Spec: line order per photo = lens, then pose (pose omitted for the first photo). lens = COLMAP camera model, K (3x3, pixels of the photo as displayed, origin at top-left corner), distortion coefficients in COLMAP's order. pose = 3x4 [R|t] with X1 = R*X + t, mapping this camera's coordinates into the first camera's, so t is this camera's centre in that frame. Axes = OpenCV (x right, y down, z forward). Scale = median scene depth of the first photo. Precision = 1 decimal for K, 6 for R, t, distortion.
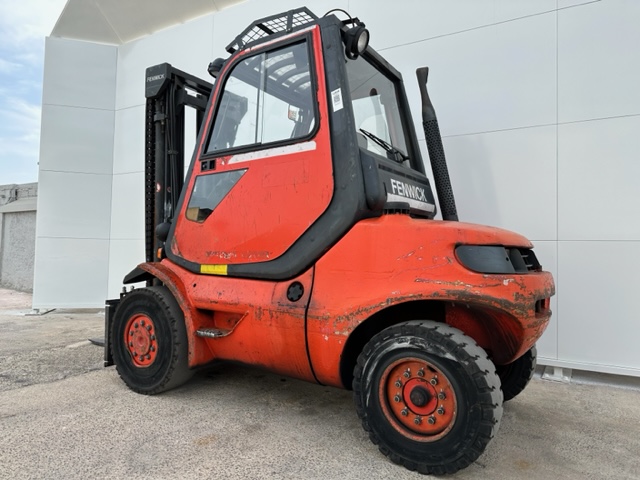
lens RADIAL K [[448.4, 0, 318.2], [0, 448.4, 232.4], [0, 0, 1]] dist [0.176548, -0.341088]
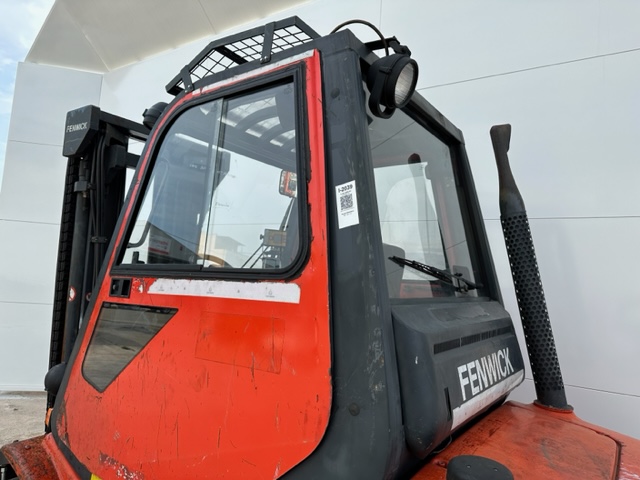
lens RADIAL K [[449.4, 0, 319.1], [0, 449.4, 239.3], [0, 0, 1]] dist [0.178479, -0.348117]
pose [[0.997989, 0.039104, -0.049886, 0.032432], [-0.041195, 0.998285, -0.041598, -0.204840], [0.048174, 0.043569, 0.997888, 0.462335]]
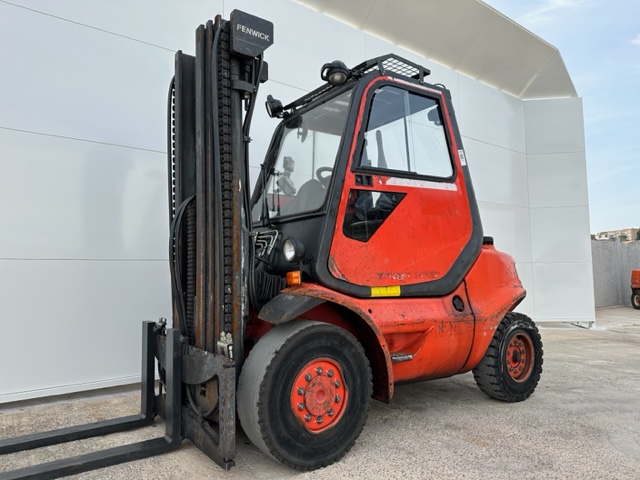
lens RADIAL K [[449.4, 0, 319.1], [0, 449.4, 239.3], [0, 0, 1]] dist [0.178479, -0.348117]
pose [[0.353889, 0.047426, 0.934084, -1.193235], [-0.018227, 0.998874, -0.043810, 0.015451], [-0.935110, -0.001521, 0.354355, 0.800898]]
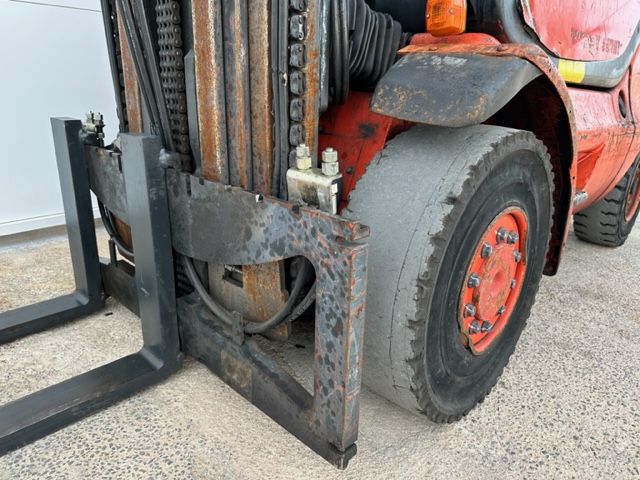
lens RADIAL K [[450.5, 0, 318.7], [0, 450.5, 235.9], [0, 0, 1]] dist [0.096669, -0.126279]
pose [[0.187082, -0.312530, 0.931303, -0.791895], [-0.061505, 0.942455, 0.328628, 0.104103], [-0.980417, -0.118760, 0.157094, 1.175473]]
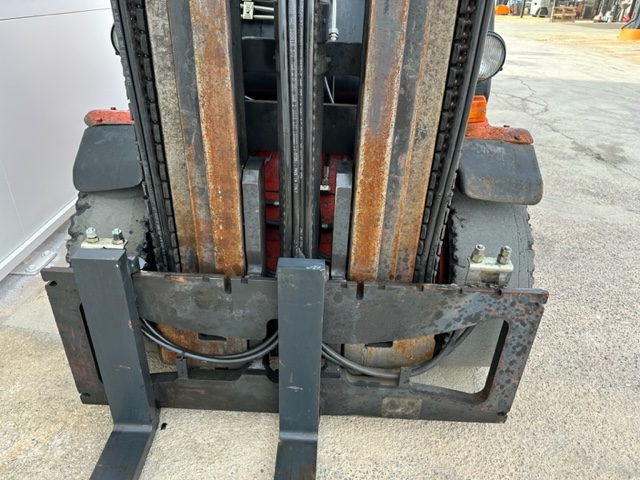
lens RADIAL K [[449.4, 0, 319.1], [0, 449.4, 239.3], [0, 0, 1]] dist [0.178479, -0.348117]
pose [[-0.524658, -0.437076, 0.730547, -0.726661], [-0.067158, 0.876716, 0.476296, -0.047191], [-0.848660, 0.200831, -0.489330, 1.562296]]
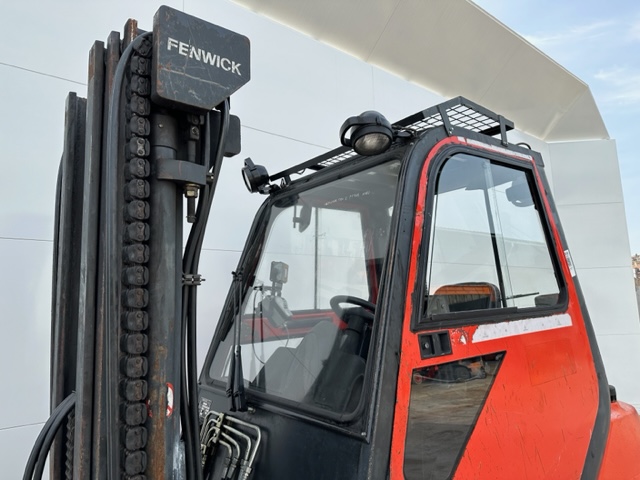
lens RADIAL K [[449.4, 0, 319.1], [0, 449.4, 239.3], [0, 0, 1]] dist [0.178479, -0.348117]
pose [[0.321055, 0.103787, 0.941356, -0.765463], [-0.002721, 0.994074, -0.108671, -0.213651], [-0.947057, 0.032328, 0.319435, 1.013785]]
